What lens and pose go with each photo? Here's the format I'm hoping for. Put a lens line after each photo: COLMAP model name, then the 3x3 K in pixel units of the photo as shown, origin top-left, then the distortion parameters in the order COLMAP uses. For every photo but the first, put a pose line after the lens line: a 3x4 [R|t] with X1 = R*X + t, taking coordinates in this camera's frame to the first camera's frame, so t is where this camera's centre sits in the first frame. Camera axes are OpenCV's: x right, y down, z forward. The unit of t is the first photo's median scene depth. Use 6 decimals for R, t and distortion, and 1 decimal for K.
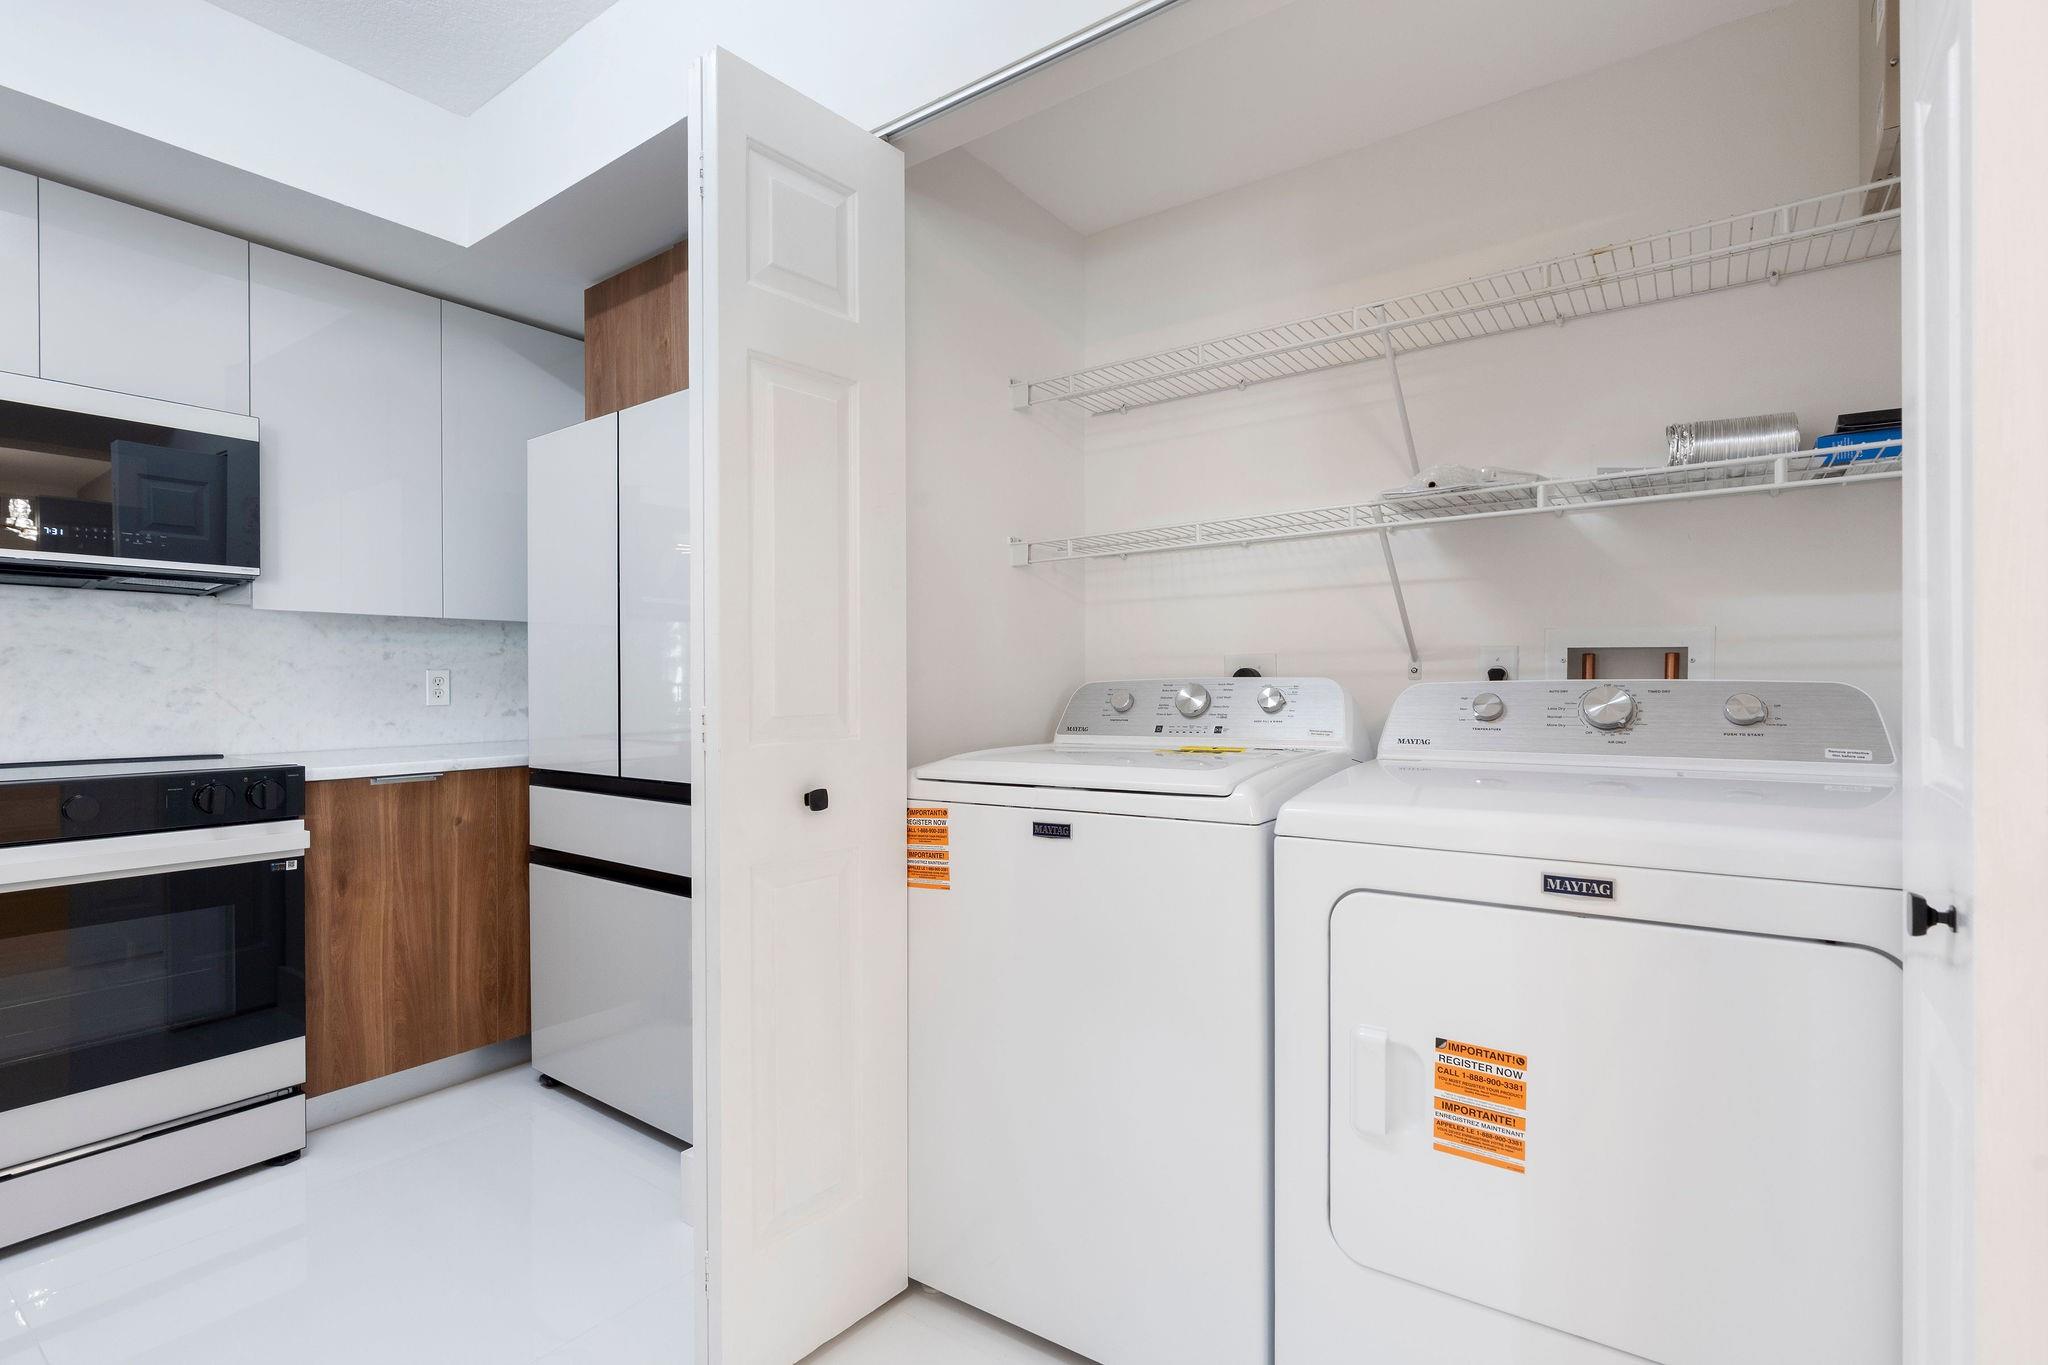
lens RADIAL K [[947.6, 0, 1025.4], [0, 947.6, 684.1], [0, 0, 1]] dist [-0.002733, -0.000317]
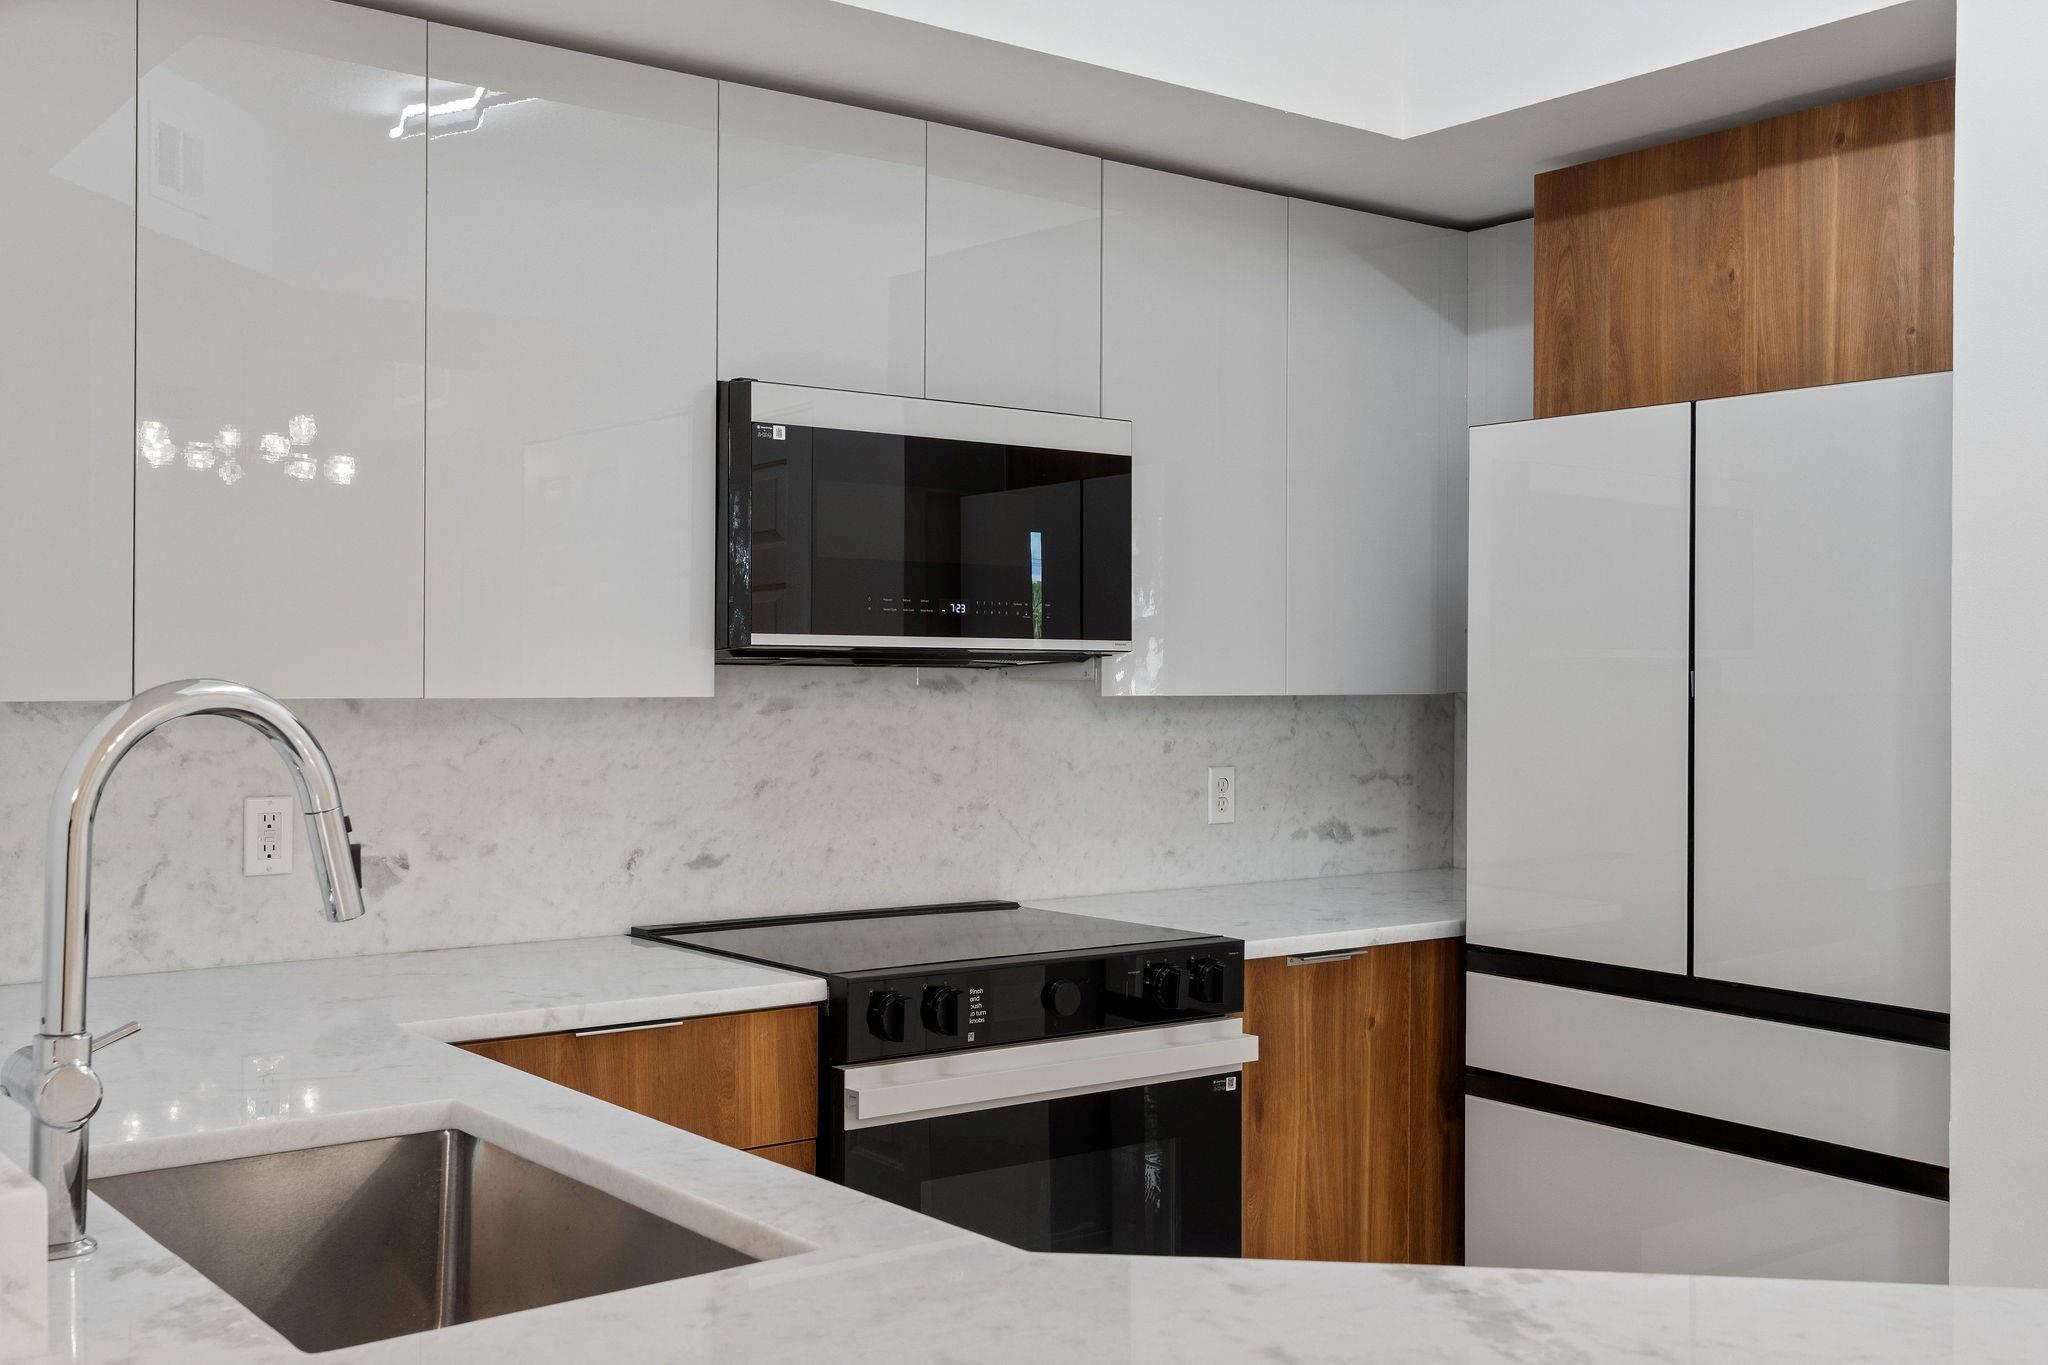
lens RADIAL K [[2051.7, 0, 1020.0], [0, 2051.7, 649.9], [0, 0, 1]] dist [0.017838, 0.006416]
pose [[0.957696, 0.009784, -0.287616, -0.440081], [-0.012868, 0.999878, -0.008835, -0.097389], [0.287495, 0.012163, 0.957705, -0.428247]]
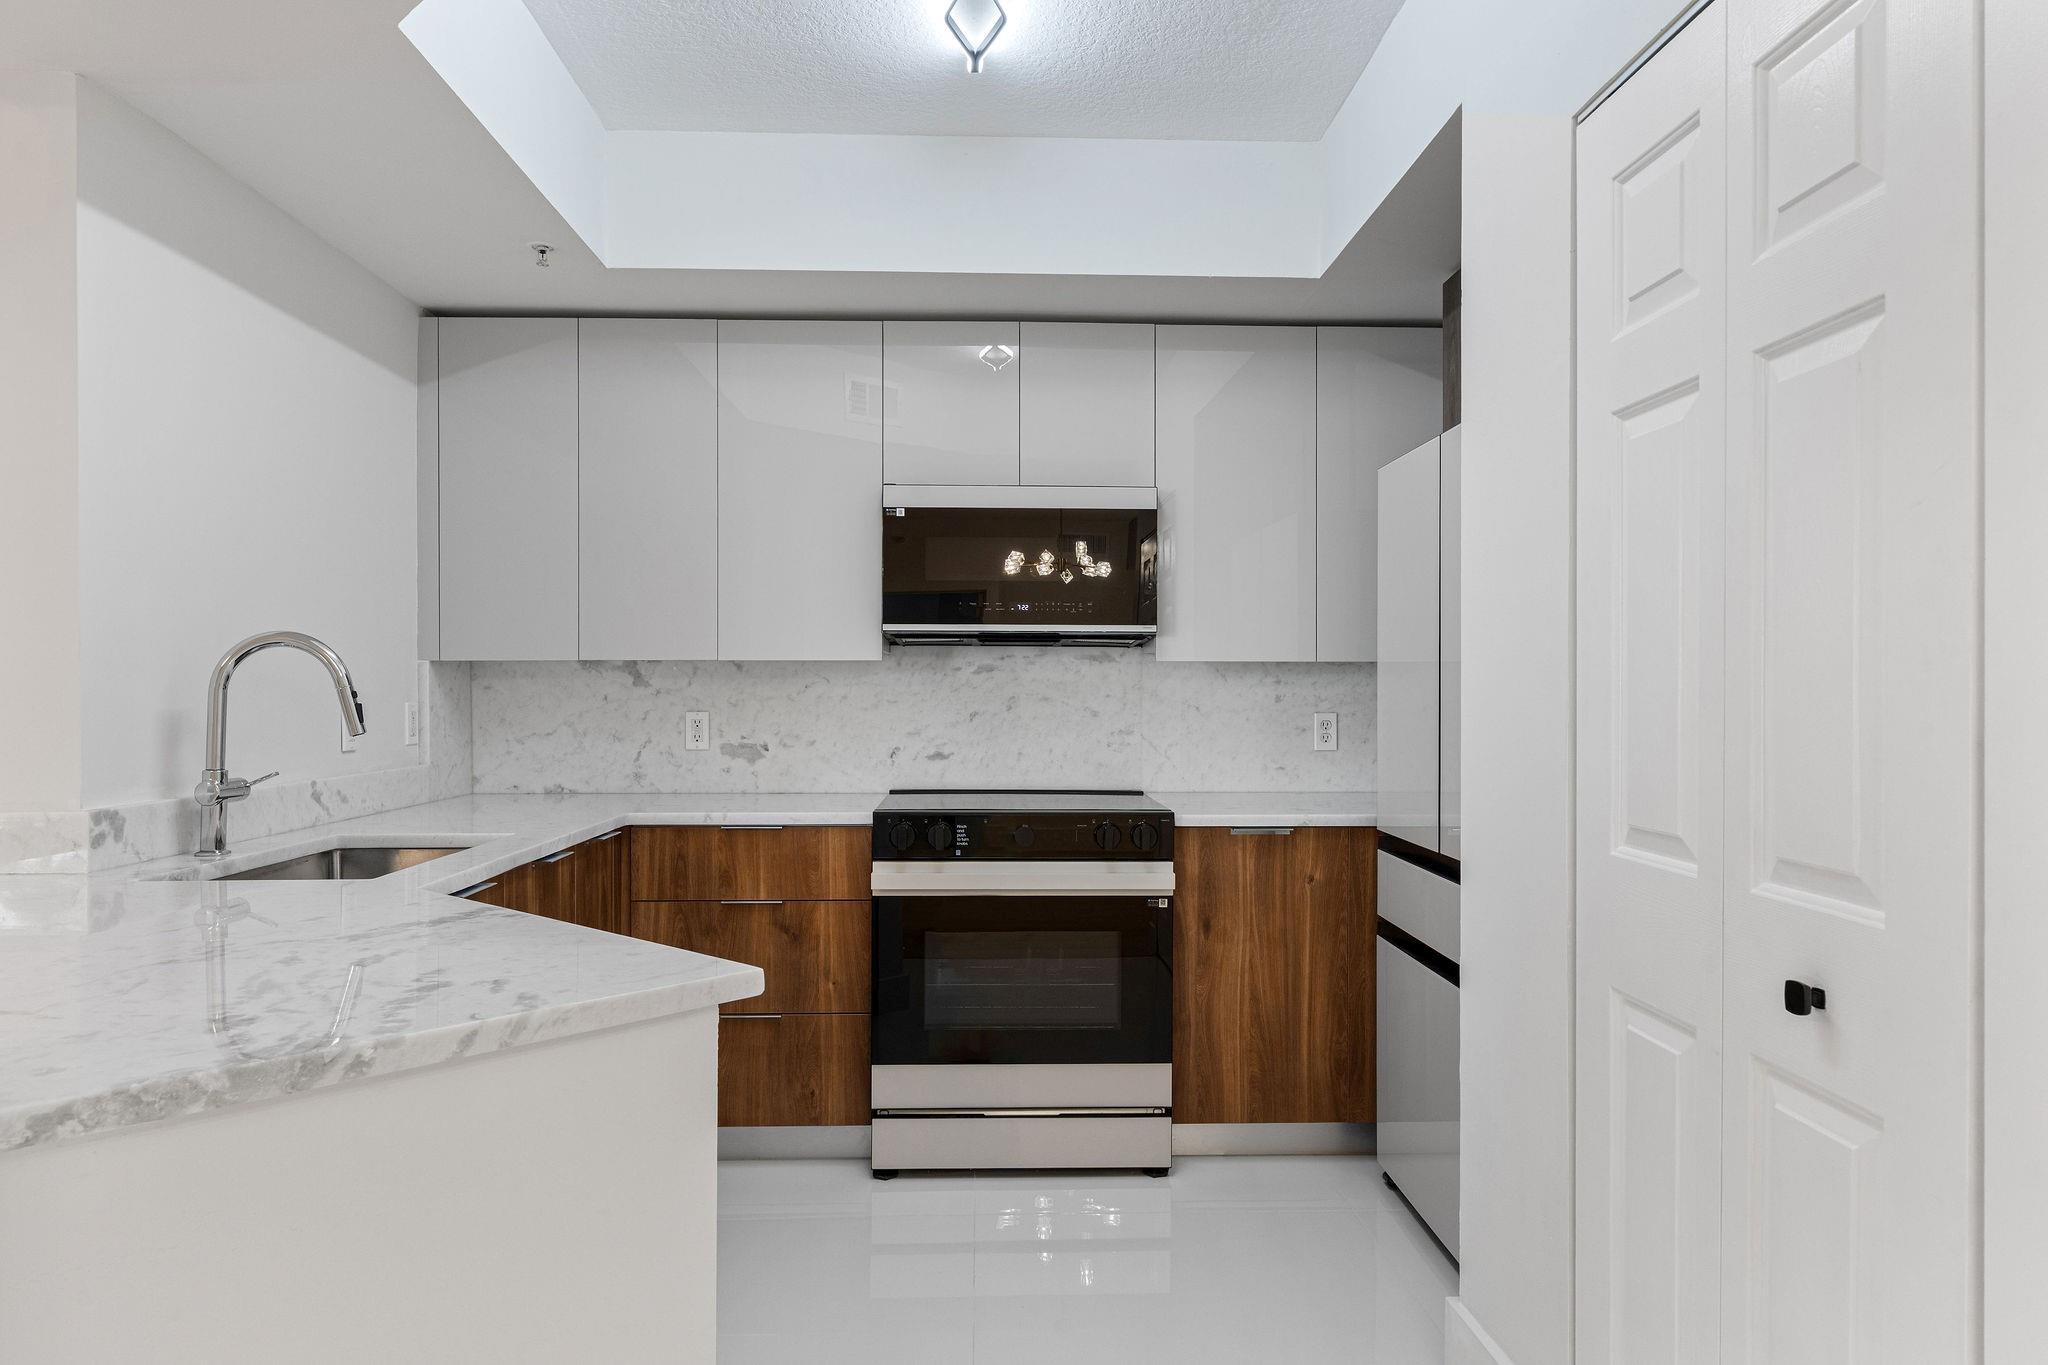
lens RADIAL K [[1302.2, 0, 1026.3], [0, 1302.2, 683.4], [0, 0, 1]] dist [0.003020, -0.002000]
pose [[0.611486, 0.006415, -0.791229, 0.272911], [-0.007073, 0.999971, 0.002641, -0.056171], [0.791224, 0.003981, 0.611514, -0.033493]]
